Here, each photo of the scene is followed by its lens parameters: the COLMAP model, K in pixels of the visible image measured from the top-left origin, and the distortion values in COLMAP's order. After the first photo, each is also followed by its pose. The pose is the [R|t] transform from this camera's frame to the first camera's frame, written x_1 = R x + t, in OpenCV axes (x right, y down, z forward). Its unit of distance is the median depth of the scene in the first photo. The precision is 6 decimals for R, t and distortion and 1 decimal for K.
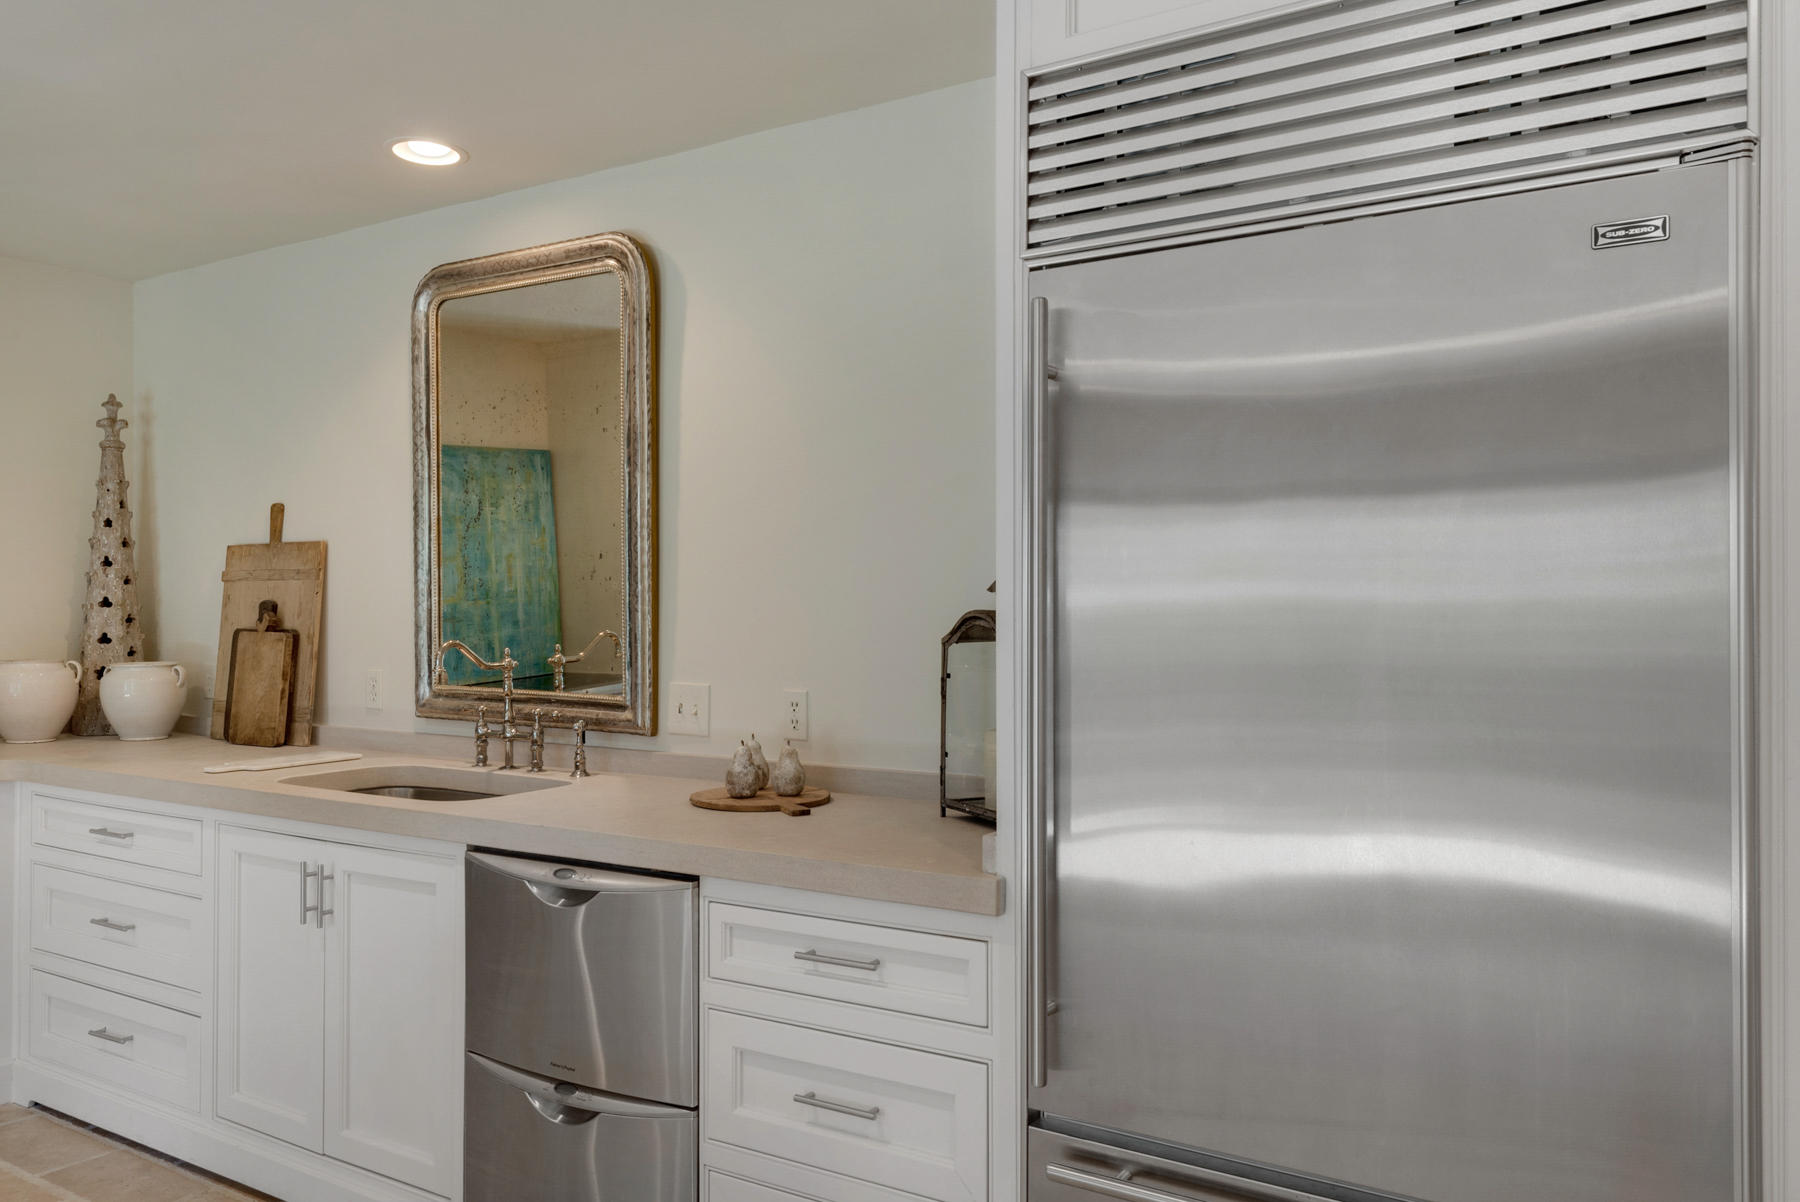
lens RADIAL K [[1337.7, 0, 898.4], [0, 1337.7, 573.9], [0, 0, 1]] dist [0.027972, -0.002147]
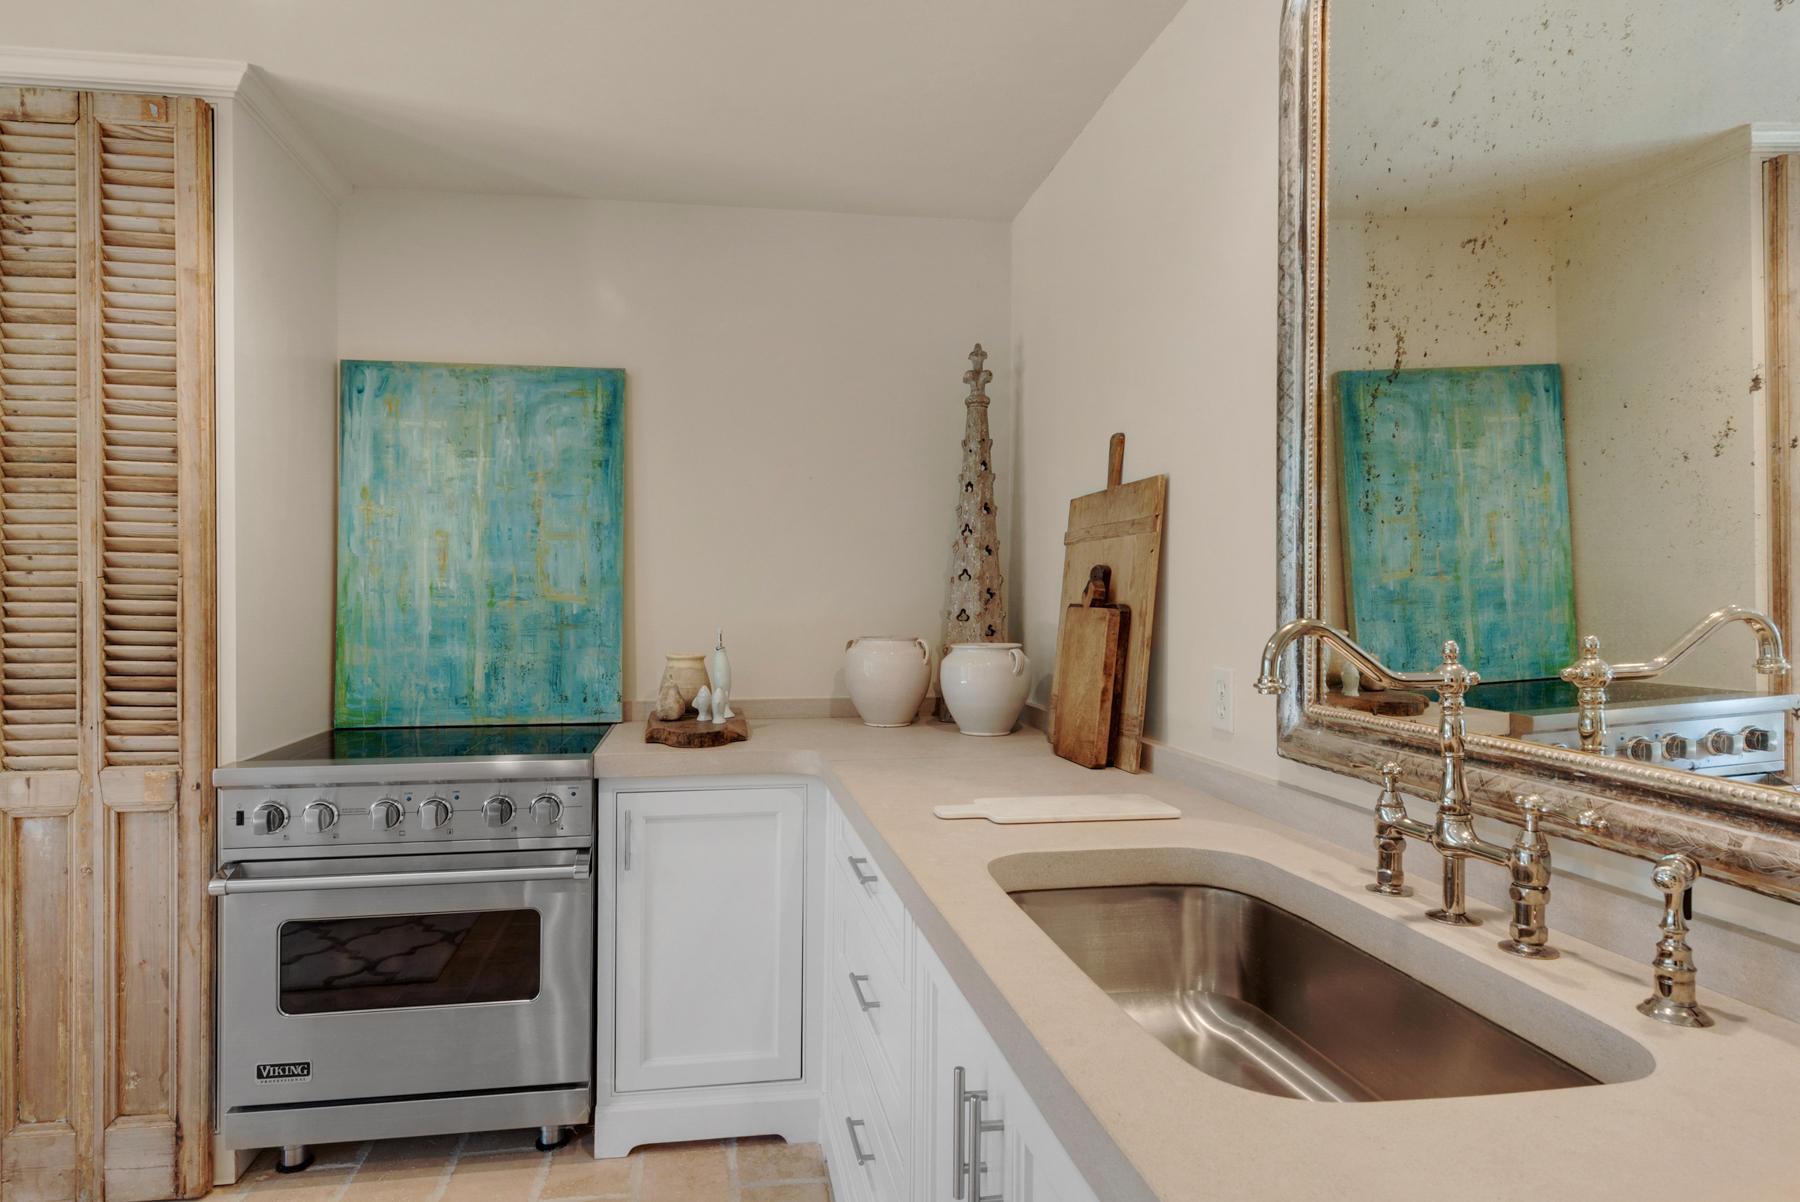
lens RADIAL K [[978.2, 0, 828.1], [0, 978.2, 641.1], [0, 0, 1]] dist [0.005499, -0.000760]
pose [[0.631981, 0.029651, -0.774416, -0.165221], [0.019752, 0.998327, 0.054343, 0.032624], [0.774732, -0.049640, 0.630338, 0.612686]]
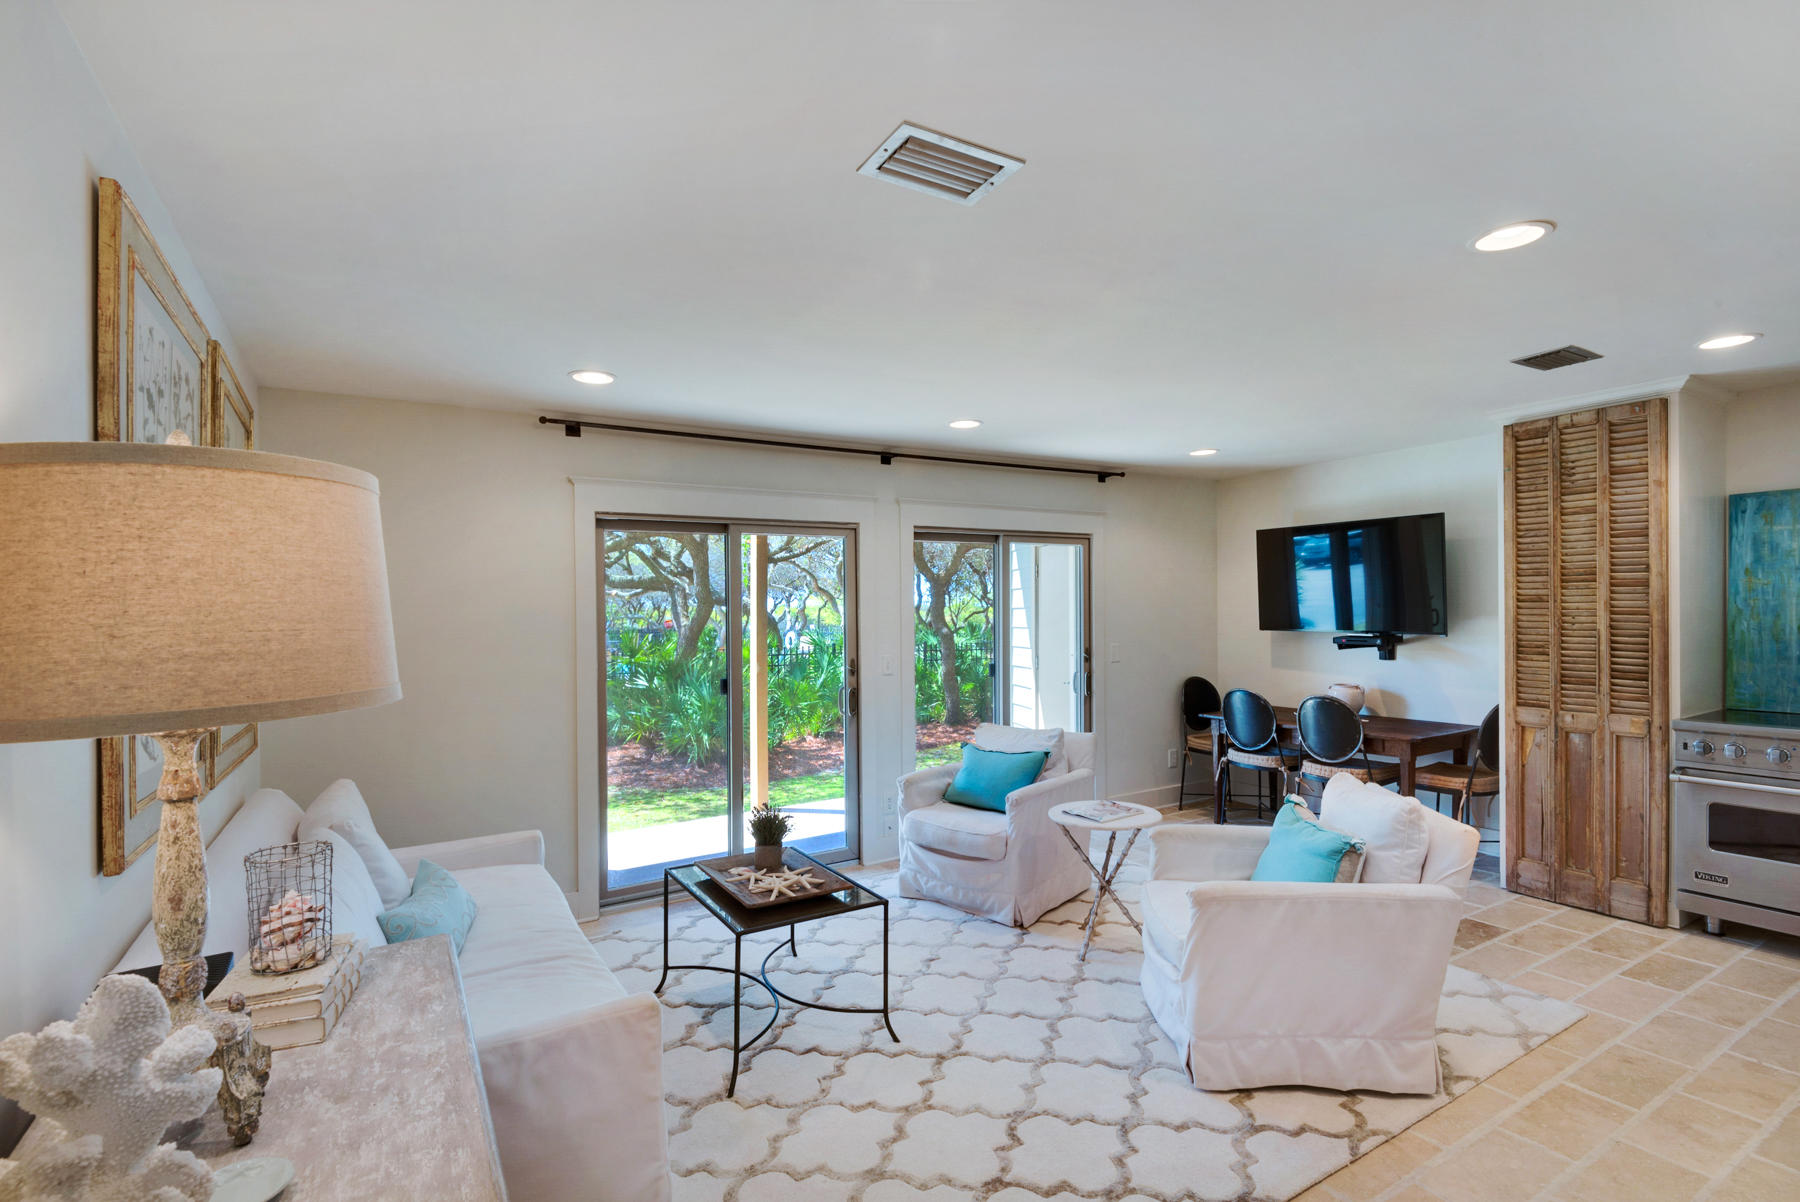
lens RADIAL K [[842.6, 0, 872.8], [0, 842.6, 603.8], [0, 0, 1]] dist [-0.021085, -0.001100]
pose [[-0.468364, -0.002944, -0.883531, 0.473327], [0.030307, 0.999352, -0.019396, -0.017225], [0.883016, -0.035861, -0.467971, 0.323073]]
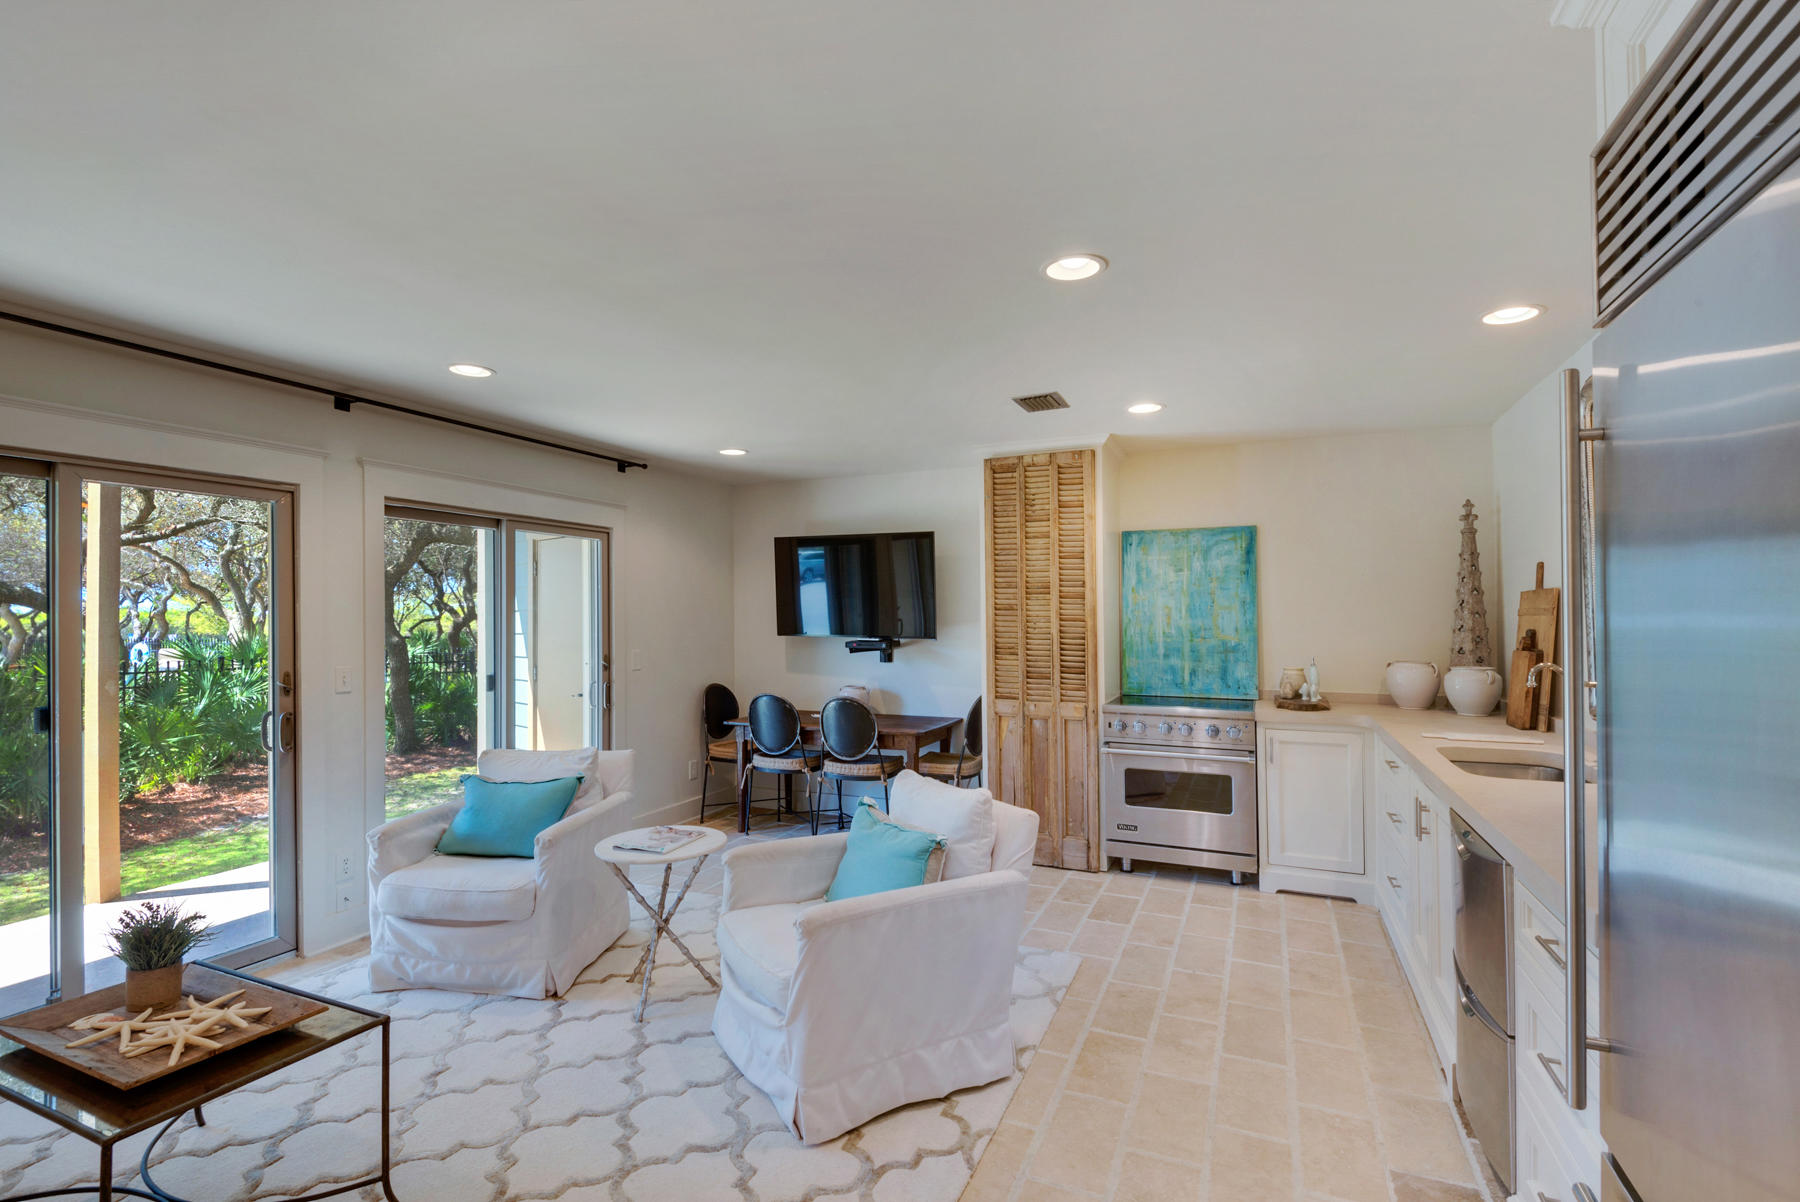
lens RADIAL K [[841.7, 0, 884.7], [0, 841.7, 586.3], [0, 0, 1]] dist [0.019861, -0.019191]
pose [[0.144412, -0.036938, -0.988828, 0.379190], [0.021442, 0.999185, -0.034193, -0.011385], [0.989285, -0.016265, 0.145087, 0.197602]]
